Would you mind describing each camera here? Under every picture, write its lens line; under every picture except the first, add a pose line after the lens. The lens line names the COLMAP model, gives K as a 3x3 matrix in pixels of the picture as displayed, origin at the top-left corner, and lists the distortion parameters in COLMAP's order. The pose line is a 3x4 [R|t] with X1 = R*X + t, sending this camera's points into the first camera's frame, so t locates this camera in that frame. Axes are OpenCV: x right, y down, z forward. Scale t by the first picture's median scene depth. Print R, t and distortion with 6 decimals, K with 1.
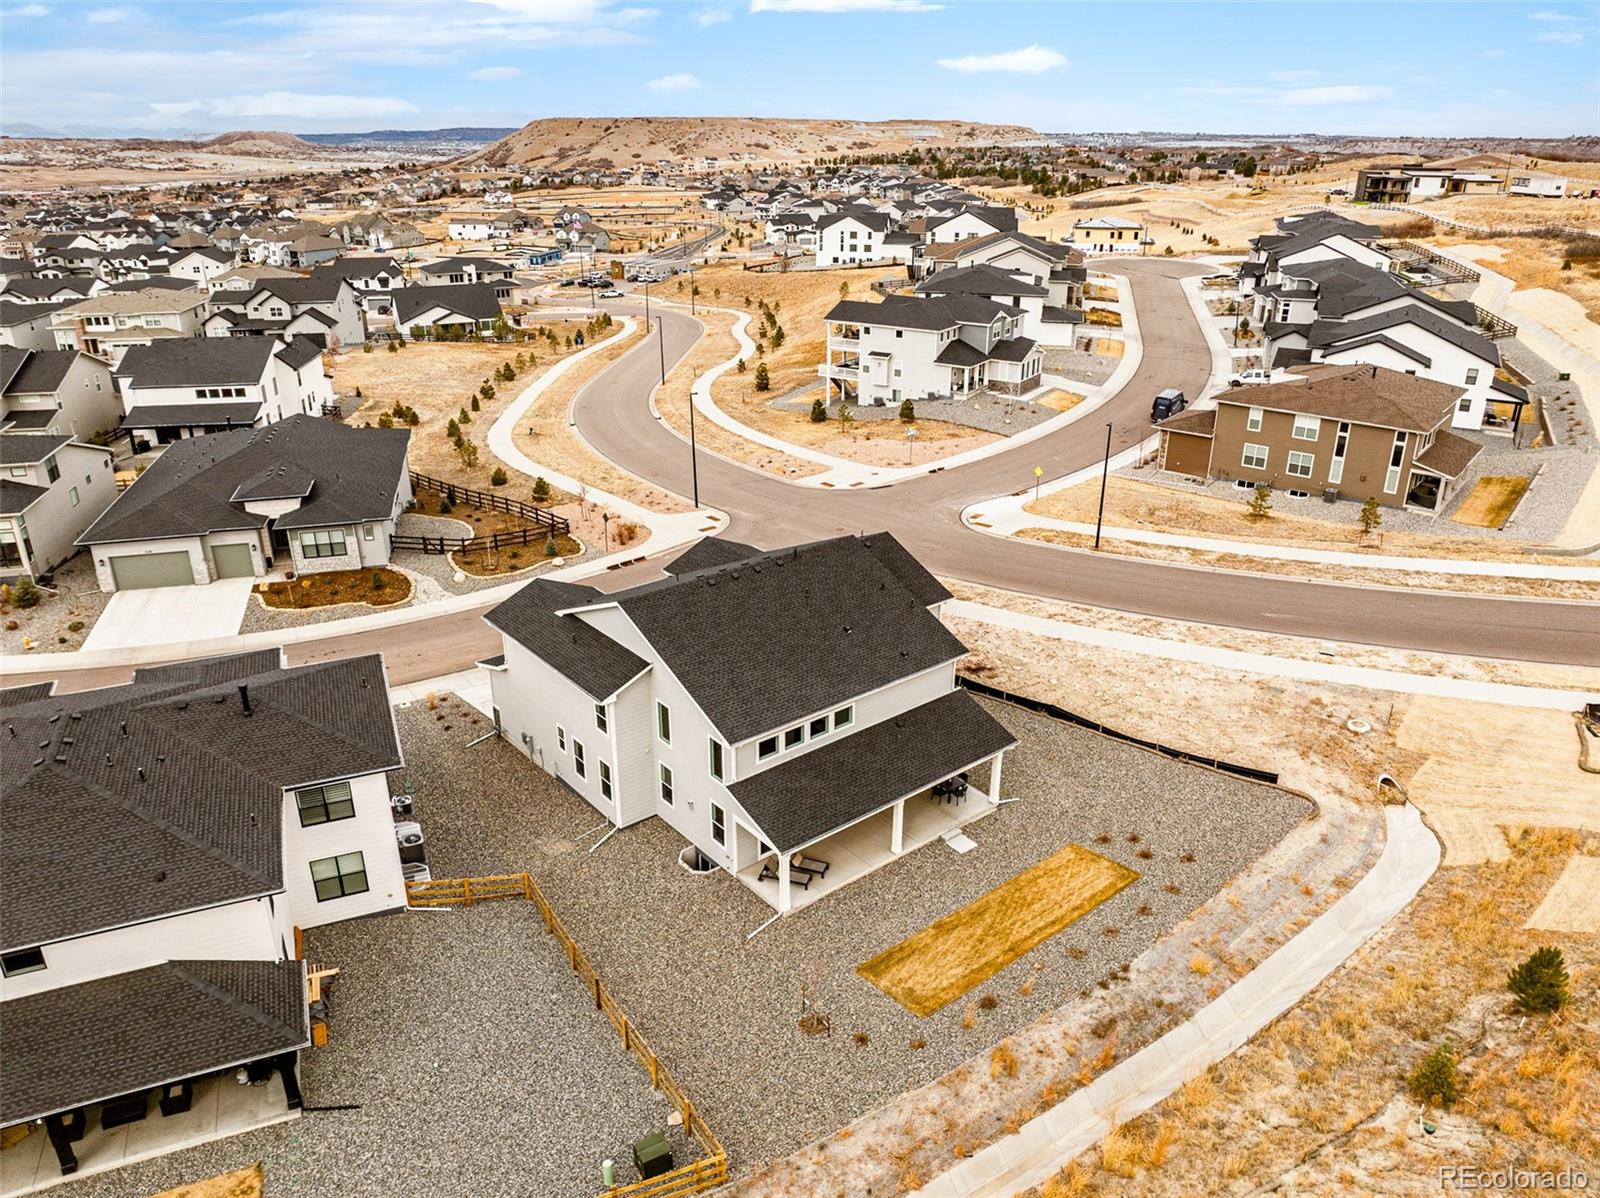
lens RADIAL K [[1108.8, 0, 800.0], [0, 1108.8, 599.0], [0, 0, 1]] dist [-0.010448, -0.049616]
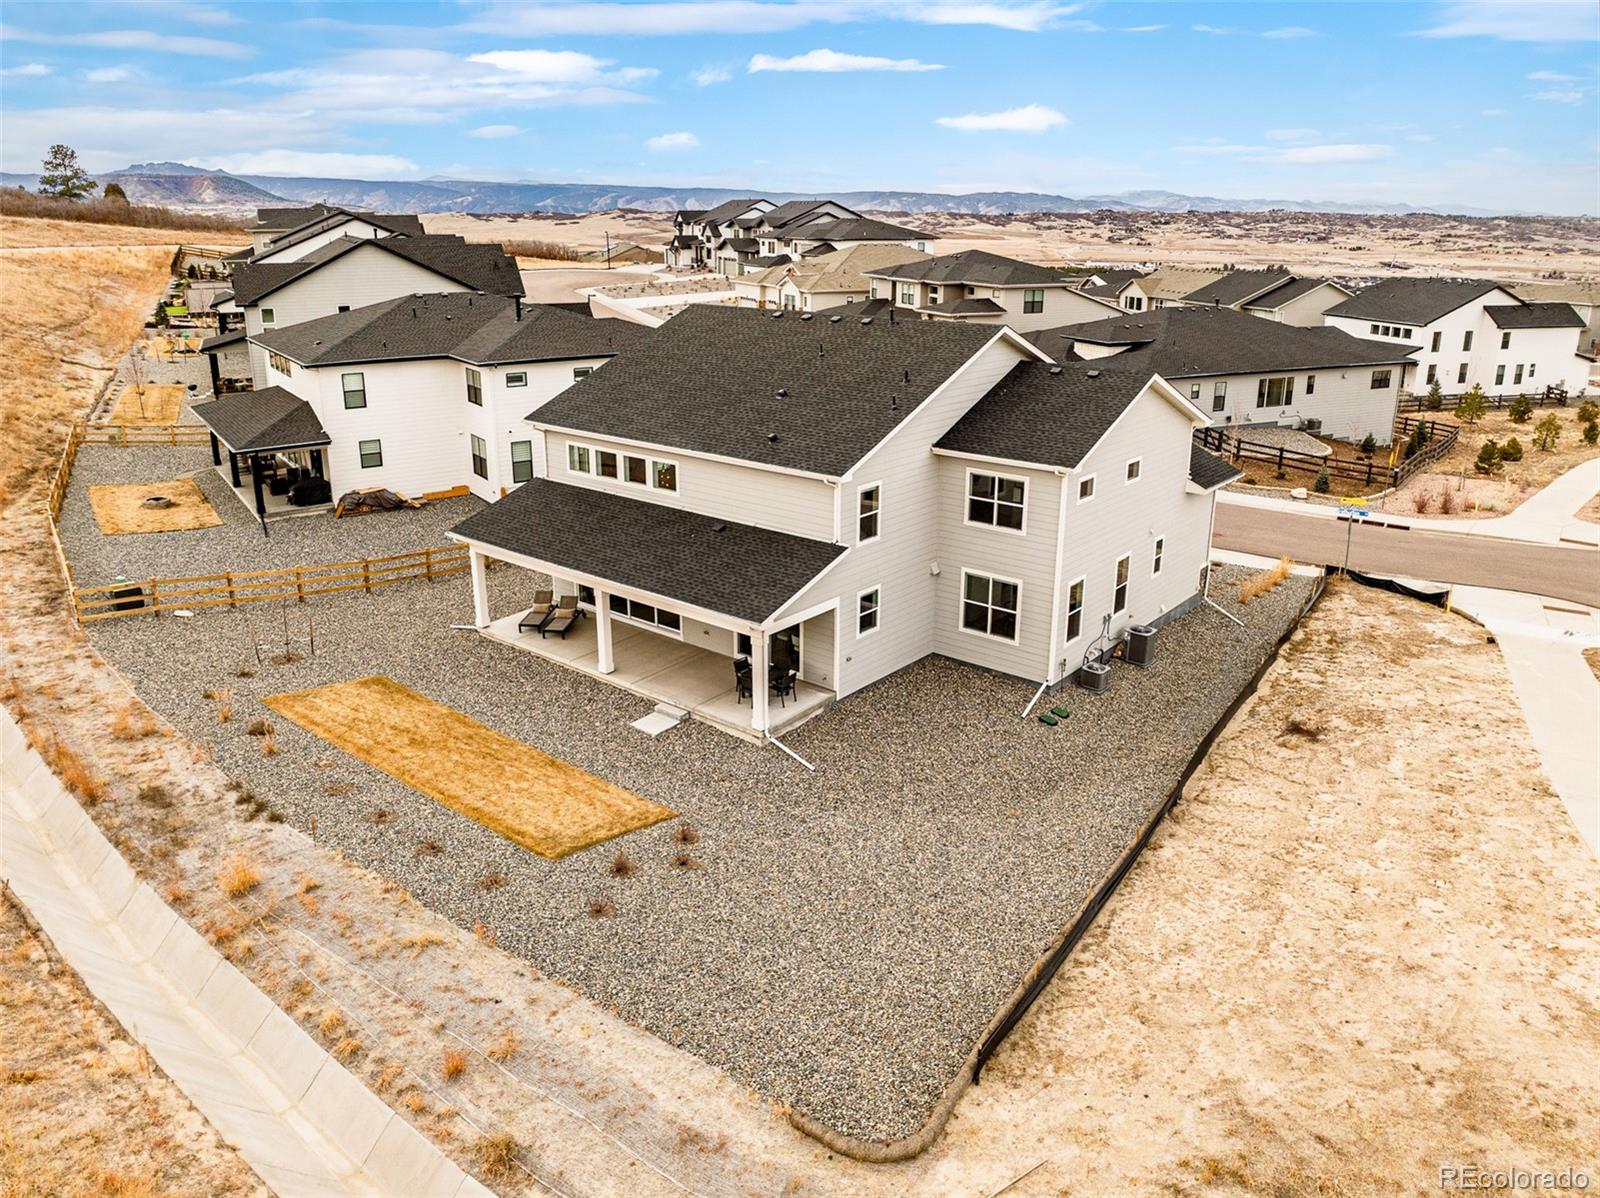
lens RADIAL K [[1108.8, 0, 800.0], [0, 1108.8, 599.0], [0, 0, 1]] dist [-0.010448, -0.049616]
pose [[0.208448, 0.319977, -0.924210, 0.744777], [-0.378647, 0.897678, 0.225390, -0.016875], [0.901763, 0.302967, 0.308278, 0.880259]]
